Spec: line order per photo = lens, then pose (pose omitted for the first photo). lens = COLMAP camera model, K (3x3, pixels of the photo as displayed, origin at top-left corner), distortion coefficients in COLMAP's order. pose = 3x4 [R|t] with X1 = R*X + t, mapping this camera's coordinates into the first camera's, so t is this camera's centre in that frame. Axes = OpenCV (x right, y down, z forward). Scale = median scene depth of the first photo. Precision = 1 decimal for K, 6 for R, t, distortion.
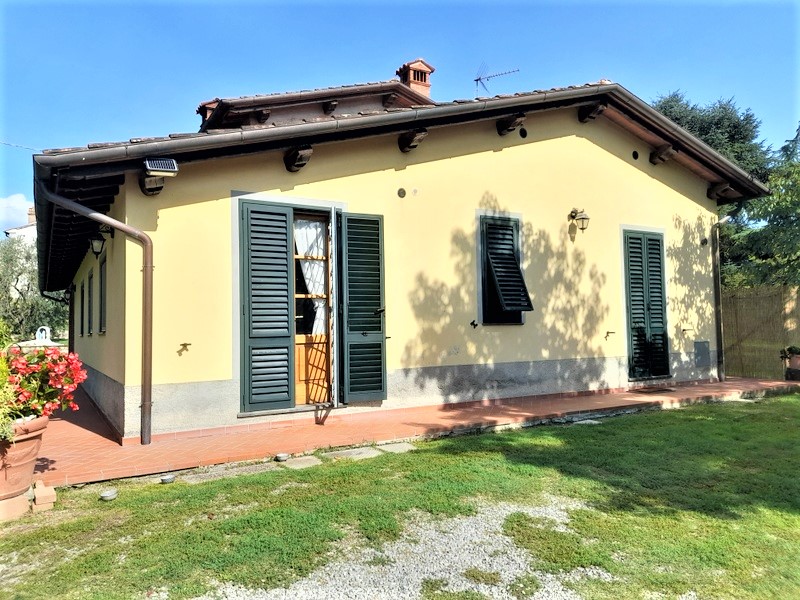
lens RADIAL K [[568.2, 0, 400.0], [0, 568.2, 300.0], [0, 0, 1]] dist [0.102455, -0.146483]
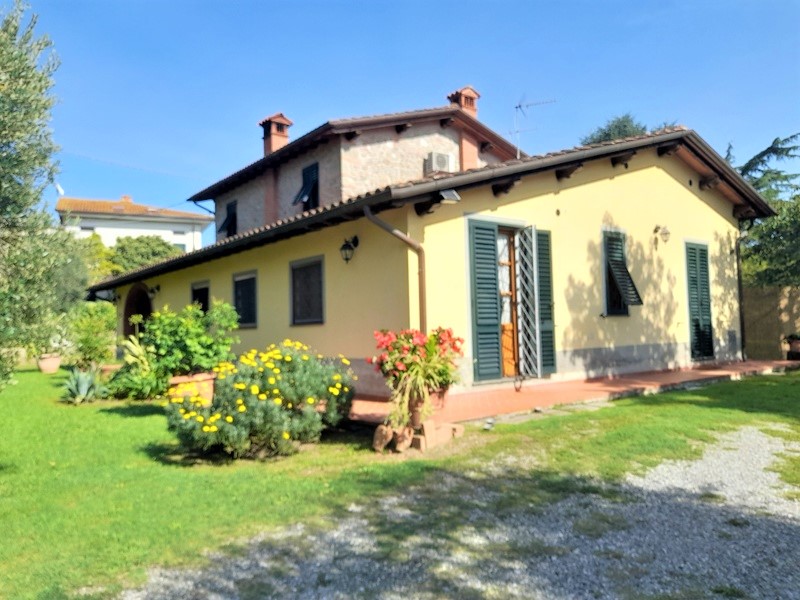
lens RADIAL K [[568.2, 0, 400.0], [0, 568.2, 300.0], [0, 0, 1]] dist [0.102455, -0.146483]
pose [[0.991274, 0.000779, 0.131813, -0.440547], [-0.000678, 0.999999, -0.000813, 0.008055], [-0.131813, 0.000717, 0.991274, -0.192178]]
